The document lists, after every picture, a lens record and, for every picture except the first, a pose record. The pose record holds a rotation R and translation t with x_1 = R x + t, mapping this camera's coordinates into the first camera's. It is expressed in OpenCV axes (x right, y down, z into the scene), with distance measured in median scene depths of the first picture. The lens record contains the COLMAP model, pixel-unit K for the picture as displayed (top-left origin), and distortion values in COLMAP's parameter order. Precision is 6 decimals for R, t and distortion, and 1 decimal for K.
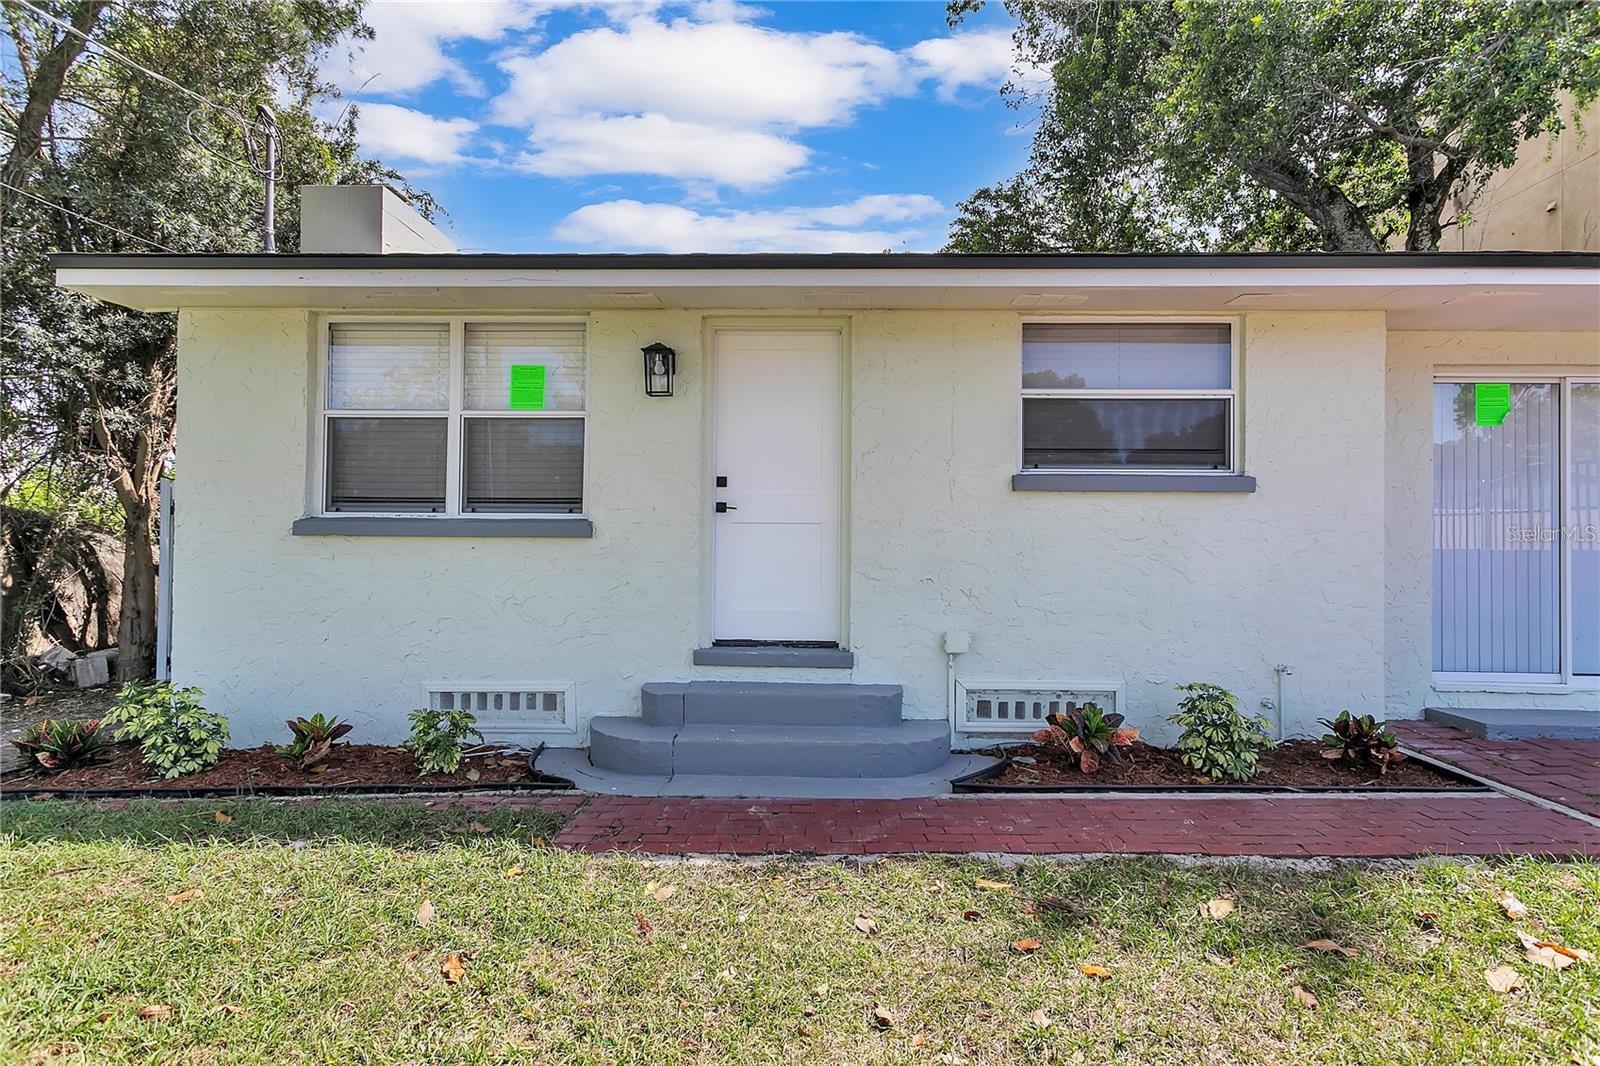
lens RADIAL K [[756.3, 0, 800.0], [0, 756.3, 533.0], [0, 0, 1]] dist [0.000930, -0.000653]
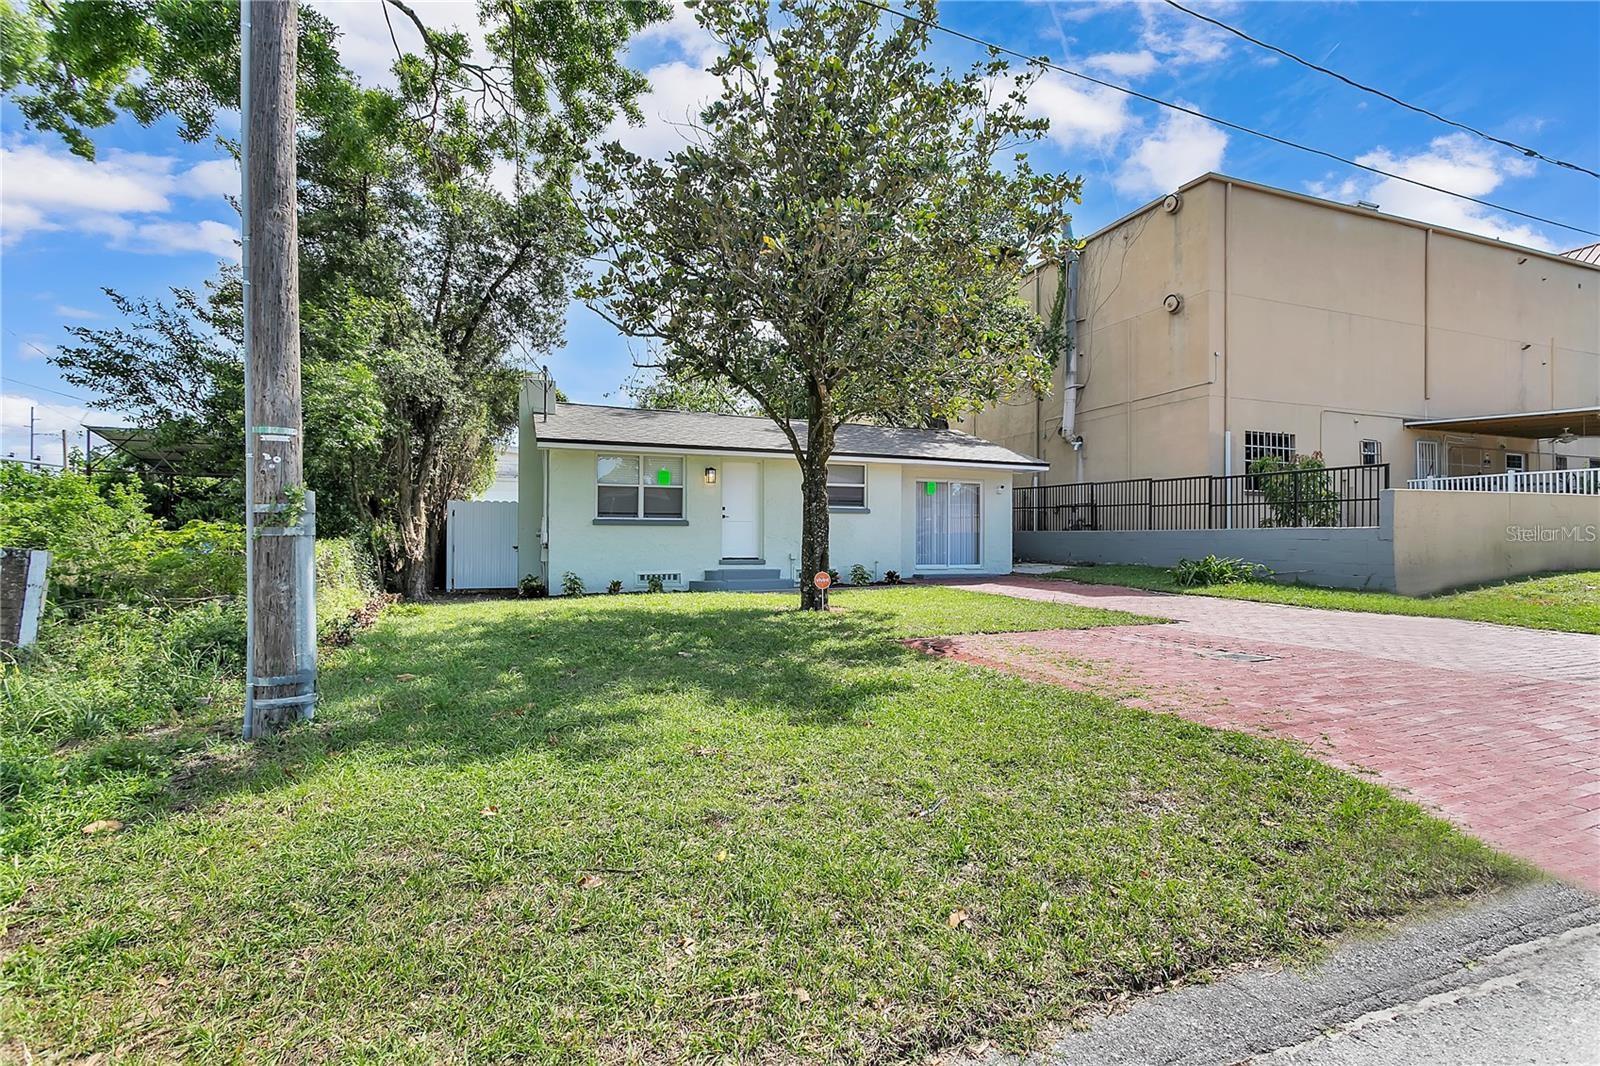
lens RADIAL K [[756.3, 0, 800.0], [0, 756.3, 533.0], [0, 0, 1]] dist [0.000930, -0.000653]
pose [[0.924699, -0.000493, 0.380698, -1.056899], [-0.000339, 0.999998, 0.002117, 0.030139], [-0.380699, -0.002087, 0.924697, -2.155854]]
